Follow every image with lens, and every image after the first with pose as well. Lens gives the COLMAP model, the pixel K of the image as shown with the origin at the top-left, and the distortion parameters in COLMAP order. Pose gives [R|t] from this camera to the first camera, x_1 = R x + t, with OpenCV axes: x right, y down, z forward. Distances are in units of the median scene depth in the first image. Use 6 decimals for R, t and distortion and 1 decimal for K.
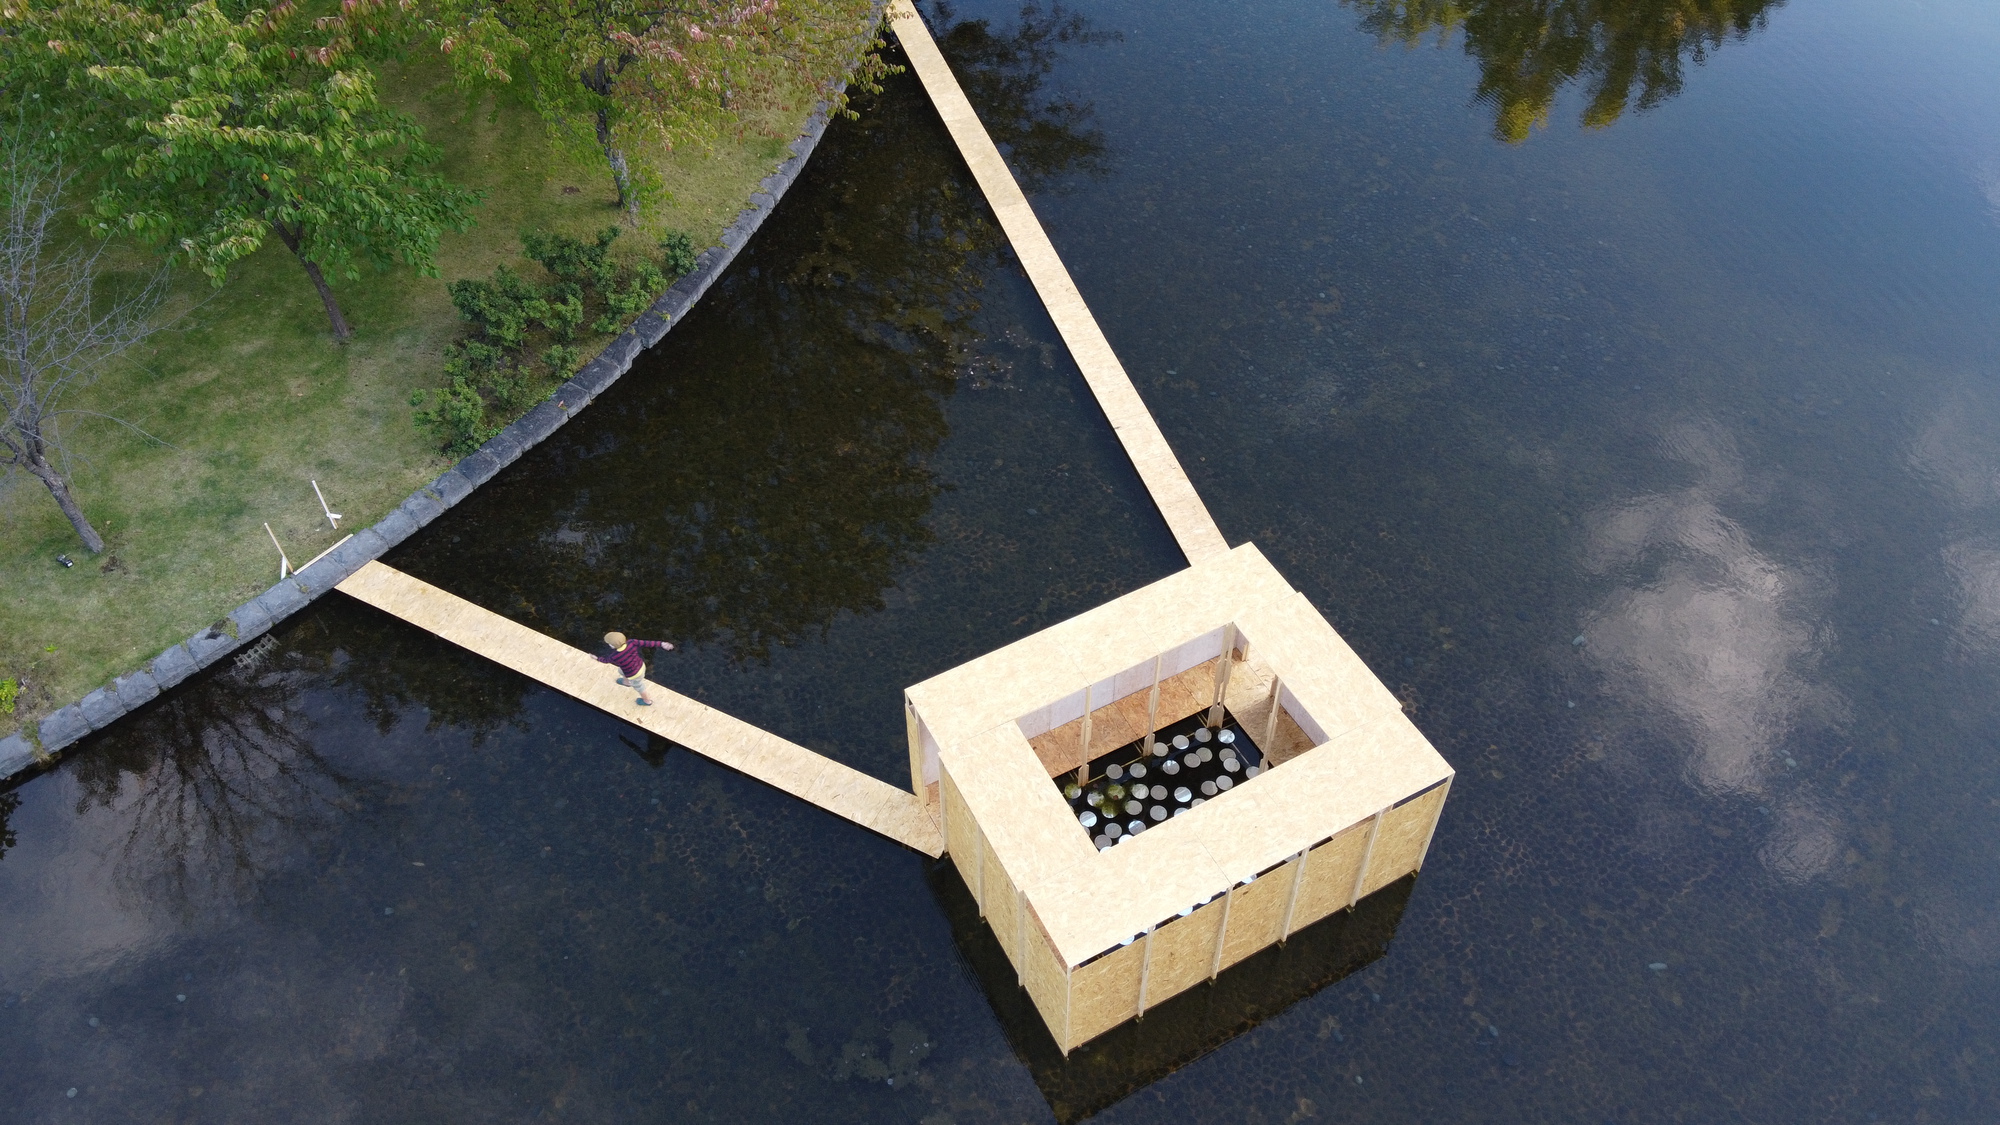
lens RADIAL K [[1467.5, 0, 1000.0], [0, 1467.5, 562.5], [0, 0, 1]] dist [0.087217, -0.171620]
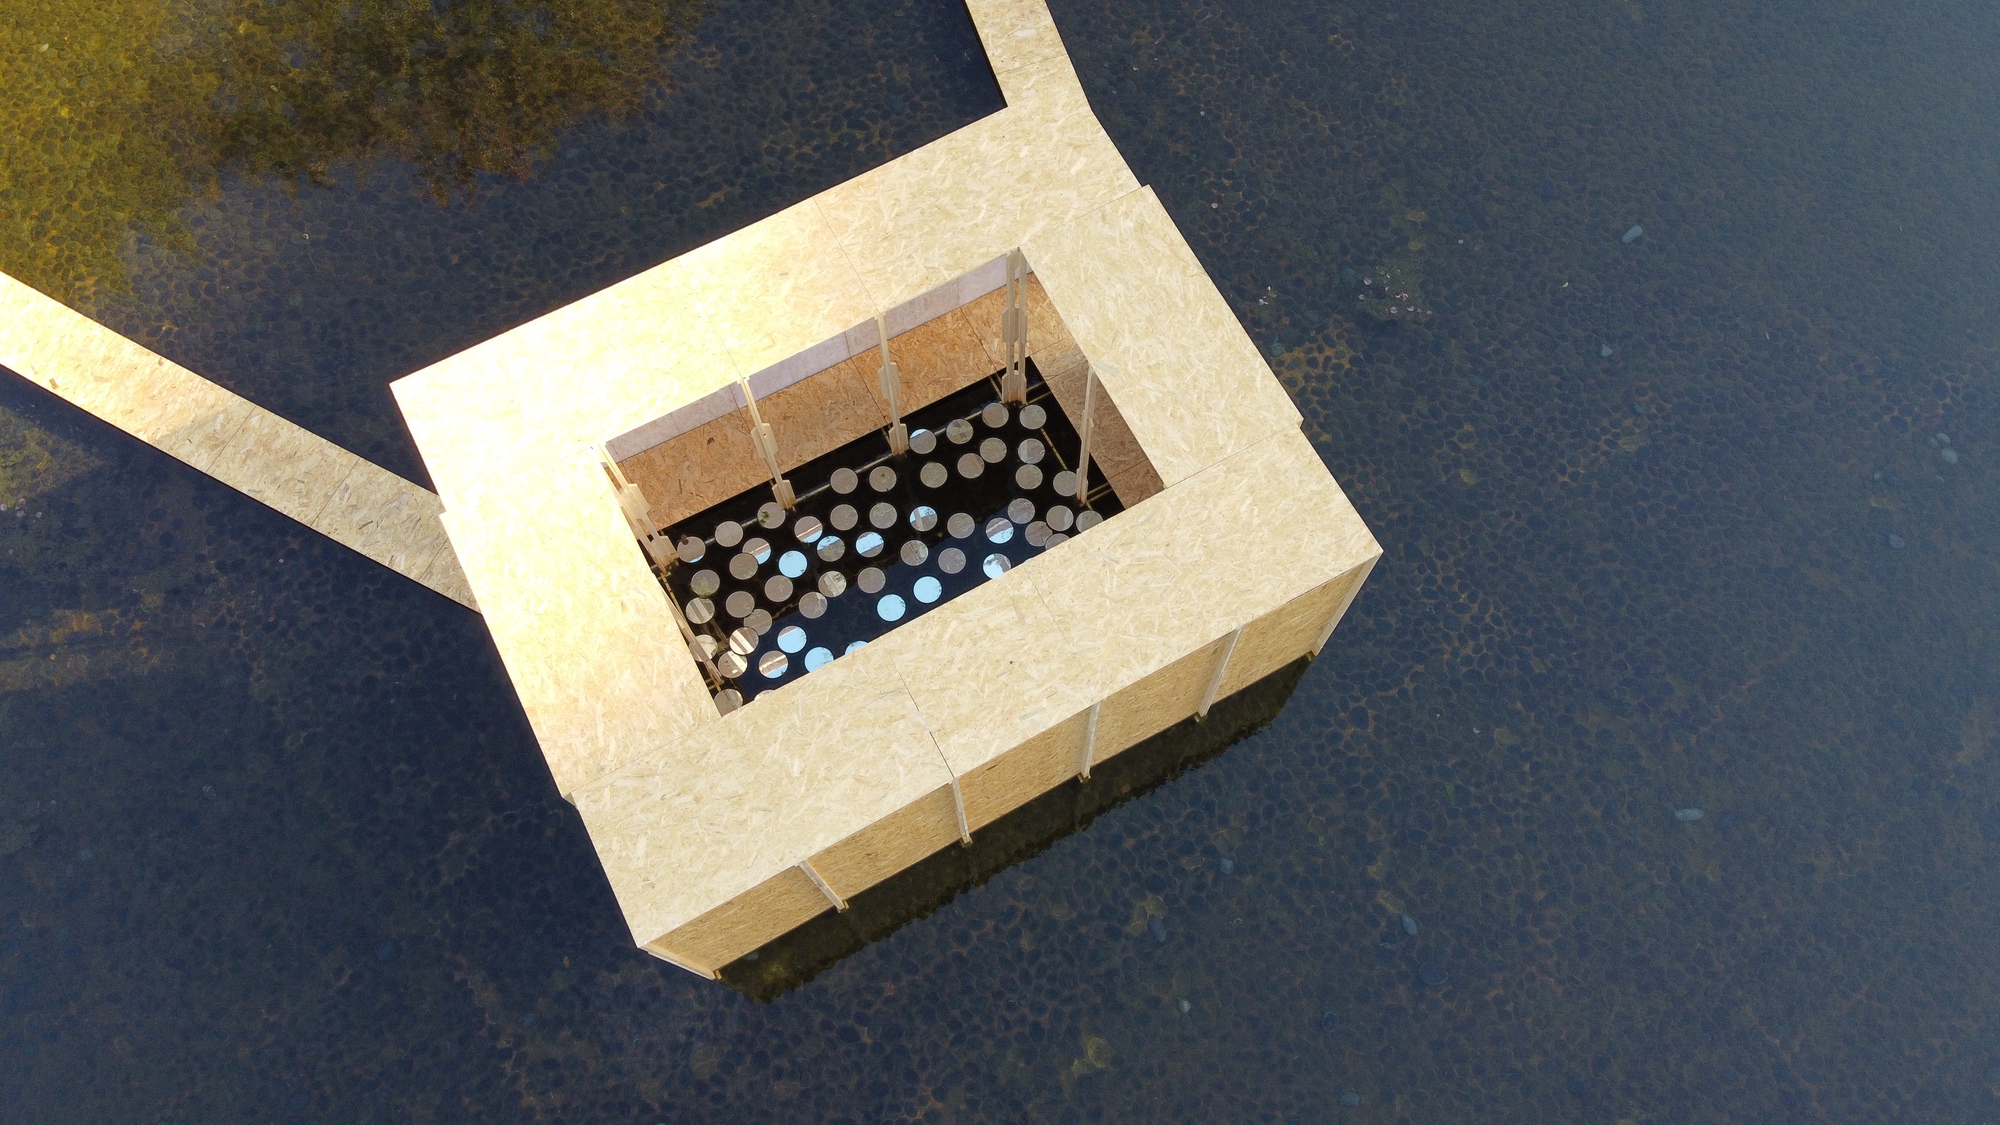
lens RADIAL K [[1455.0, 0, 1000.0], [0, 1455.0, 562.5], [0, 0, 1]] dist [0.127935, -0.229067]
pose [[0.999959, -0.001121, 0.008950, 0.141278], [-0.002204, 0.931798, 0.362971, -0.045182], [-0.008746, -0.362976, 0.931758, 0.435761]]
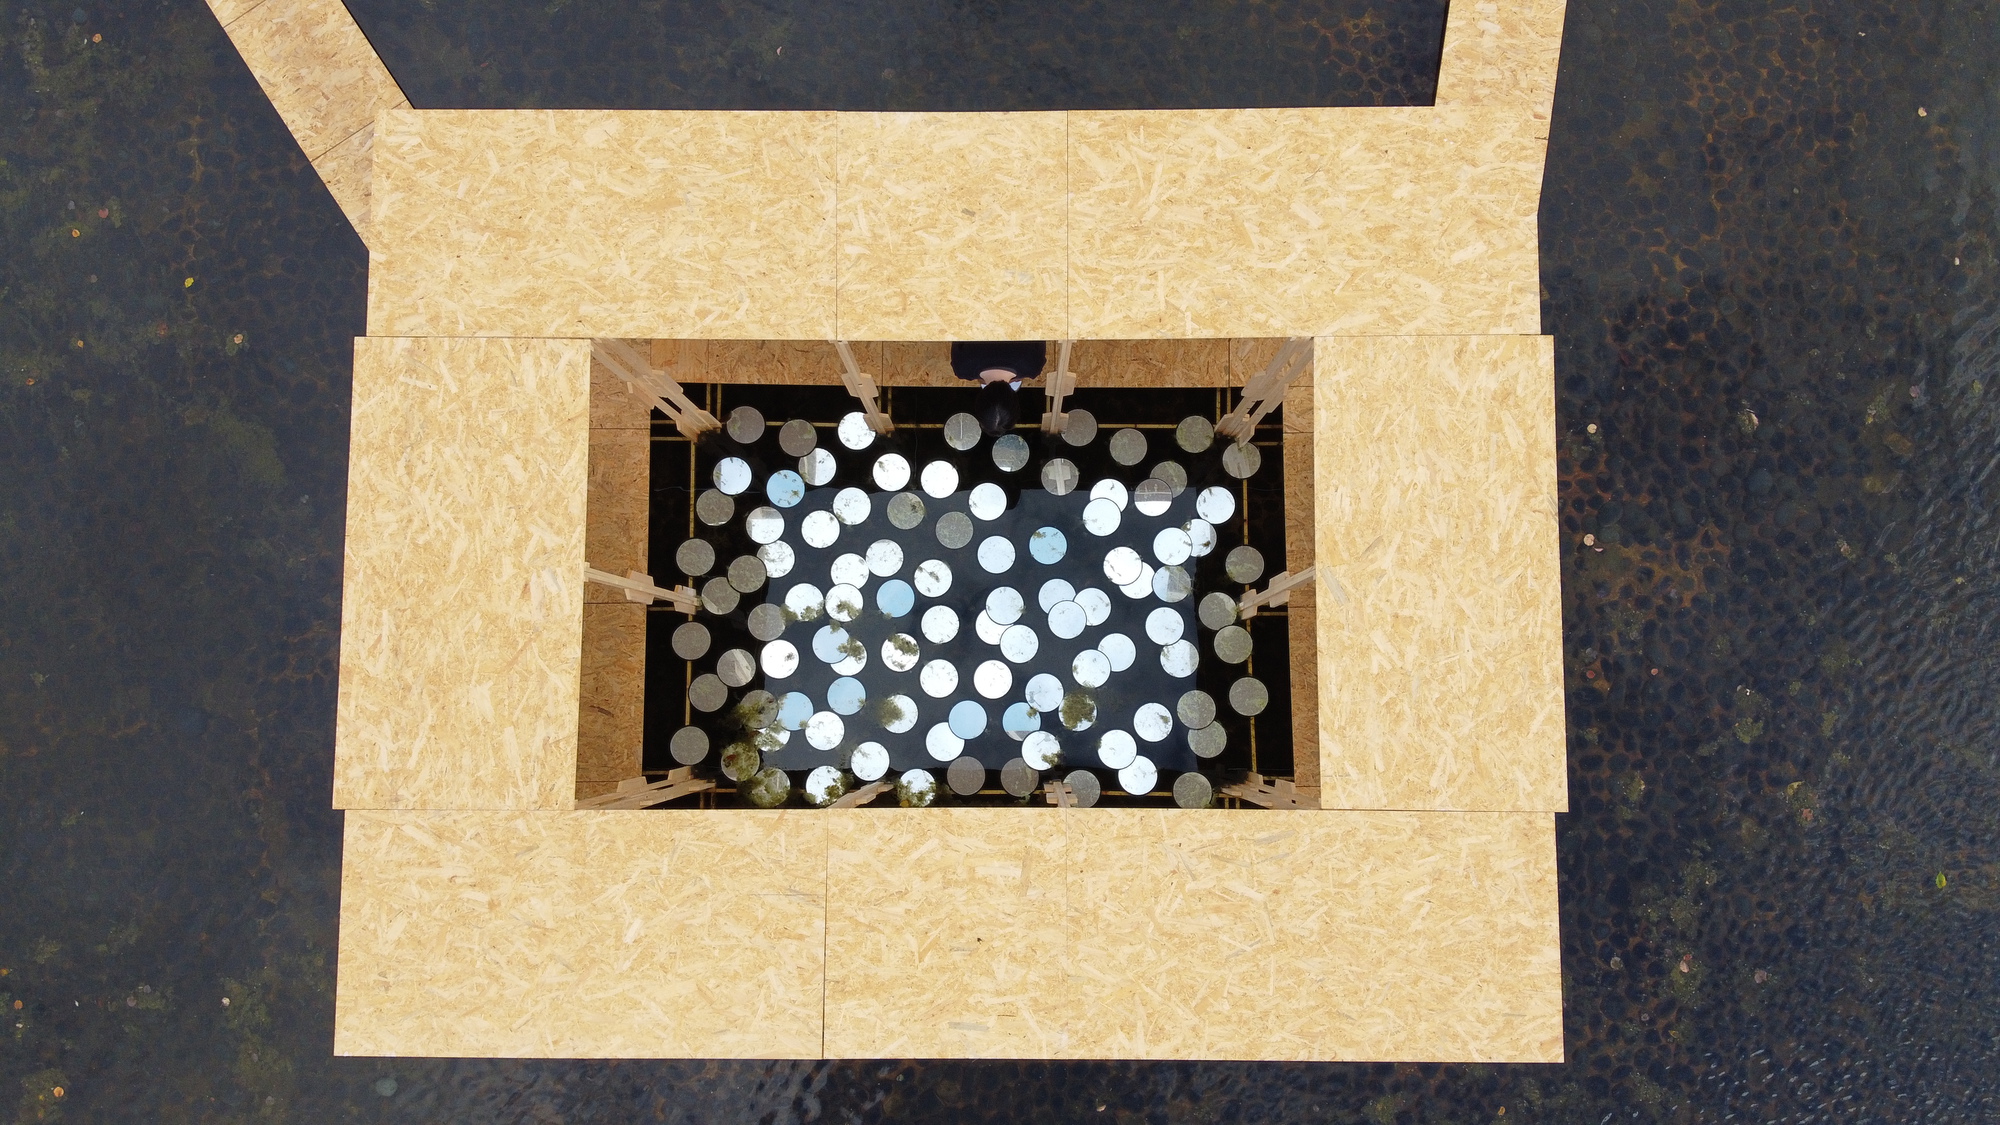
lens RADIAL K [[1454.3, 0, 999.6], [0, 1454.3, 553.5], [0, 0, 1]] dist [0.118274, -0.222010]
pose [[0.882676, 0.467723, -0.046023, 0.128256], [-0.351460, 0.721919, 0.596077, -0.097986], [0.312024, -0.509968, 0.801607, 0.647616]]
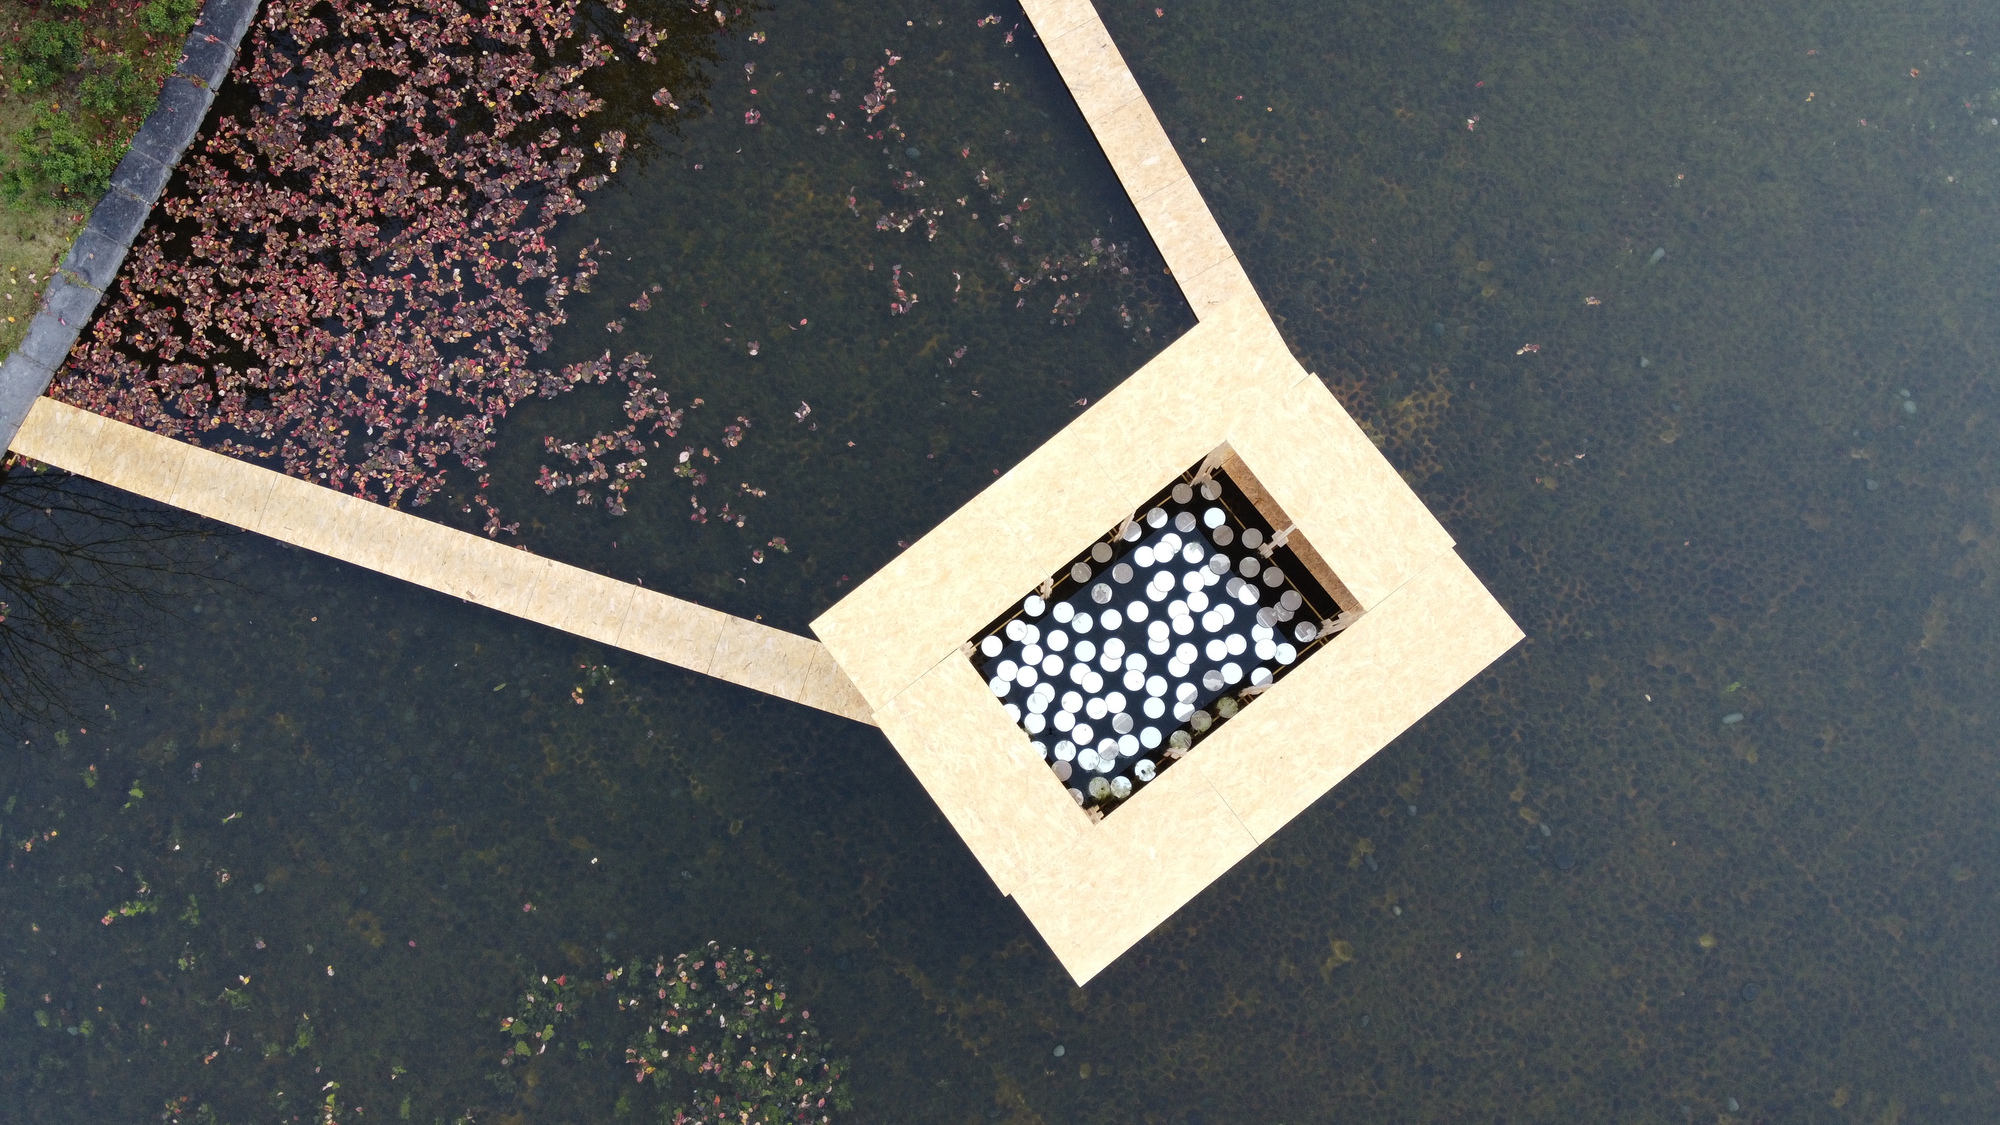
lens RADIAL K [[1454.3, 0, 999.6], [0, 1454.3, 553.5], [0, 0, 1]] dist [0.118274, -0.222010]
pose [[0.985297, -0.170770, 0.005307, 0.031646], [0.137906, 0.813250, 0.565337, -0.328693], [-0.100858, -0.556293, 0.824843, 0.360218]]
